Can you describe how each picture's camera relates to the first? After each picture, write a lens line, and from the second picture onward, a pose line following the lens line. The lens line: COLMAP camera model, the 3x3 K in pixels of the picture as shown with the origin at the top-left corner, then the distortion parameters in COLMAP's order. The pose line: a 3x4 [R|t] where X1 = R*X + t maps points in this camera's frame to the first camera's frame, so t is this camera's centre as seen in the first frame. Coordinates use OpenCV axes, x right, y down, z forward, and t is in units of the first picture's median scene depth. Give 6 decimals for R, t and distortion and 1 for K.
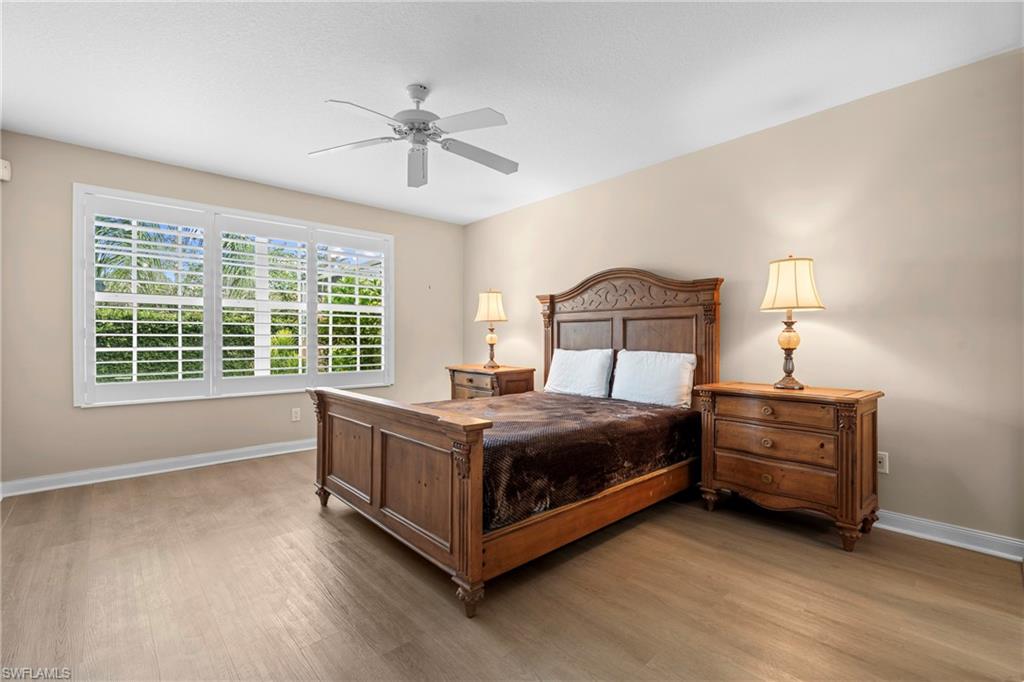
lens RADIAL K [[468.1, 0, 519.0], [0, 468.1, 341.5], [0, 0, 1]] dist [-0.004932, -0.000219]
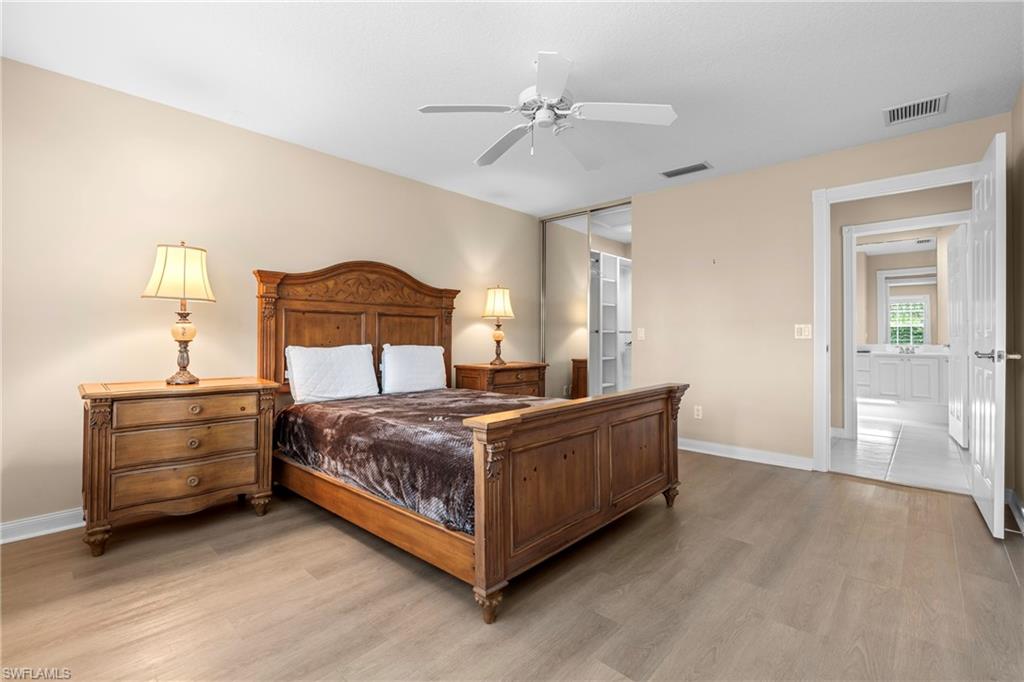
lens RADIAL K [[452.9, 0, 517.2], [0, 452.9, 331.4], [0, 0, 1]] dist [-0.005116, -0.000459]
pose [[-0.087663, 0.005591, 0.996135, -0.737066], [-0.007120, 0.999955, -0.006239, -0.006196], [-0.996125, -0.007639, -0.087619, 0.751648]]
